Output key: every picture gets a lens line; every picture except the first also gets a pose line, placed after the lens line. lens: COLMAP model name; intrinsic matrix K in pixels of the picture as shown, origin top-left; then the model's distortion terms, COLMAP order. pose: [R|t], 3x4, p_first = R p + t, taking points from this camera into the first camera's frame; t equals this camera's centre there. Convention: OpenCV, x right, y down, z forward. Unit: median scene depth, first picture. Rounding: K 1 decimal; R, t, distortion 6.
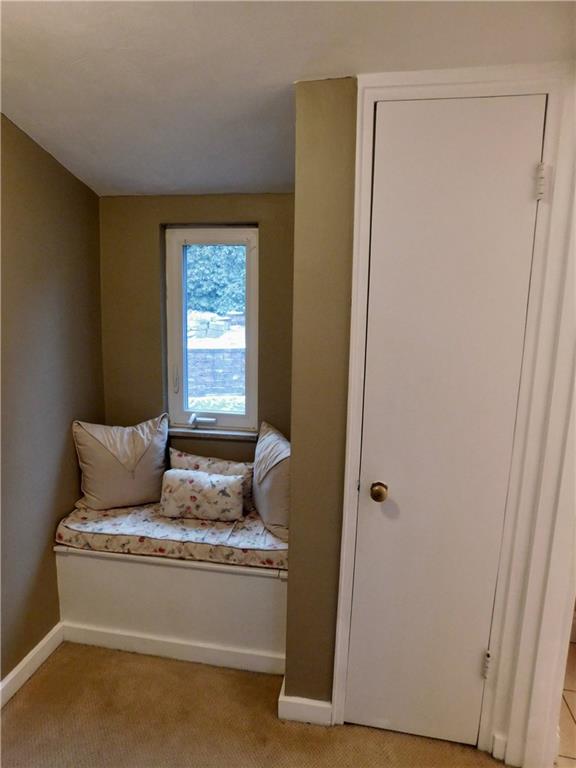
lens RADIAL K [[502.2, 0, 288.9], [0, 502.2, 384.4], [0, 0, 1]] dist [-0.034876, 0.004587]
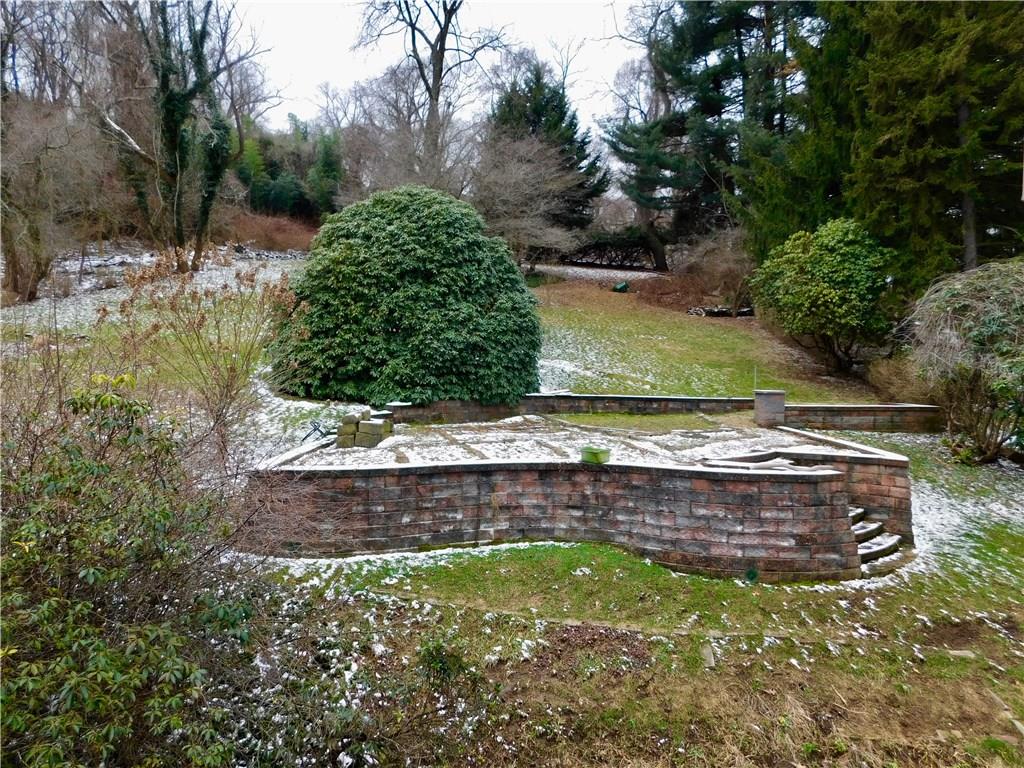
lens RADIAL K [[688.6, 0, 511.5], [0, 688.6, 381.3], [0, 0, 1]] dist [-0.007397, -0.000469]
pose [[0.997563, -0.016934, 0.067690, -0.024398], [0.027984, 0.985762, -0.165801, -0.022345], [-0.063918, 0.167291, 0.983833, 0.128771]]
